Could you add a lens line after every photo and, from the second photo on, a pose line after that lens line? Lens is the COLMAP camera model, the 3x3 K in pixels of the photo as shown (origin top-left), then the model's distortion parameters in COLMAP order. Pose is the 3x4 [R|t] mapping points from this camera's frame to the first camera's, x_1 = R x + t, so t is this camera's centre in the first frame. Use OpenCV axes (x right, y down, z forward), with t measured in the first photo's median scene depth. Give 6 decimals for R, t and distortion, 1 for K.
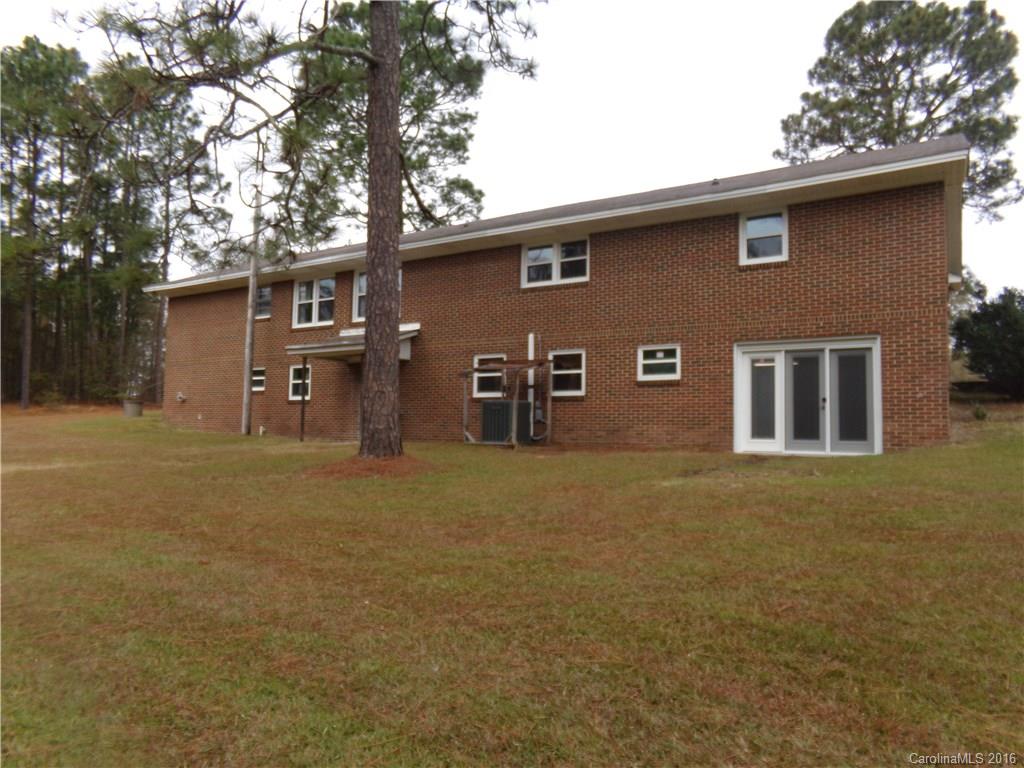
lens RADIAL K [[397.5, 0, 513.6], [0, 397.5, 387.1], [0, 0, 1]] dist [-0.002693, -0.000033]
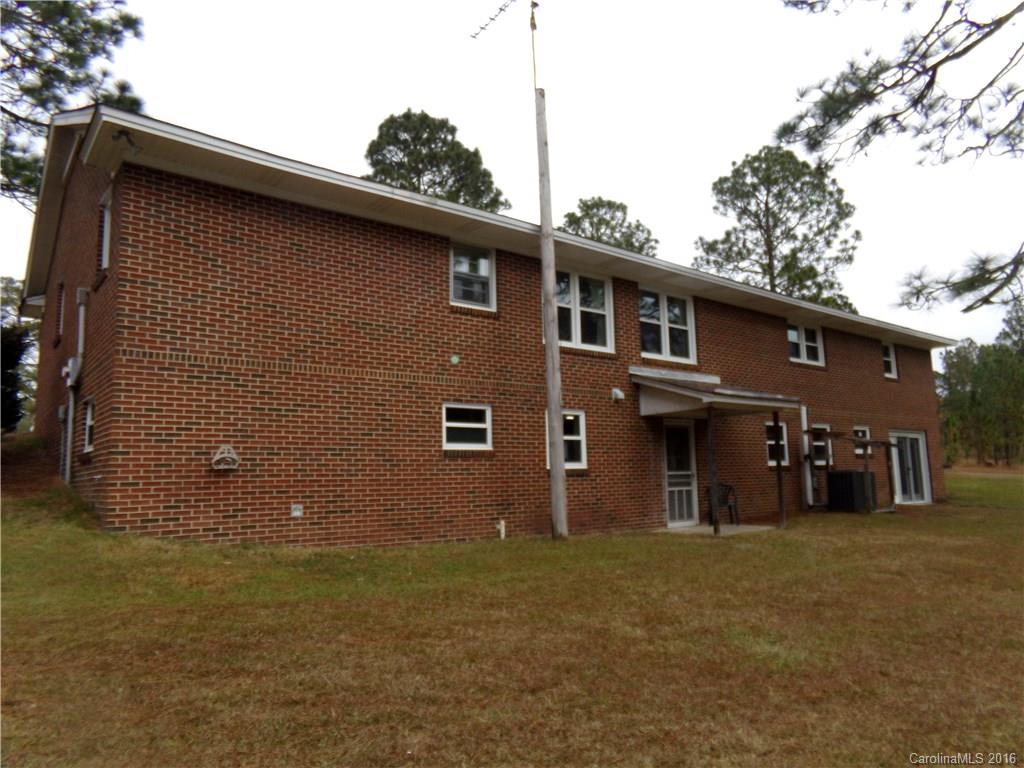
lens RADIAL K [[719.3, 0, 512.8], [0, 719.3, 384.4], [0, 0, 1]] dist [-0.006435, -0.000299]
pose [[0.496801, 0.109477, 0.860932, -1.637508], [-0.012863, 0.992832, -0.118827, 0.038591], [-0.867769, 0.047959, 0.494648, 0.582413]]
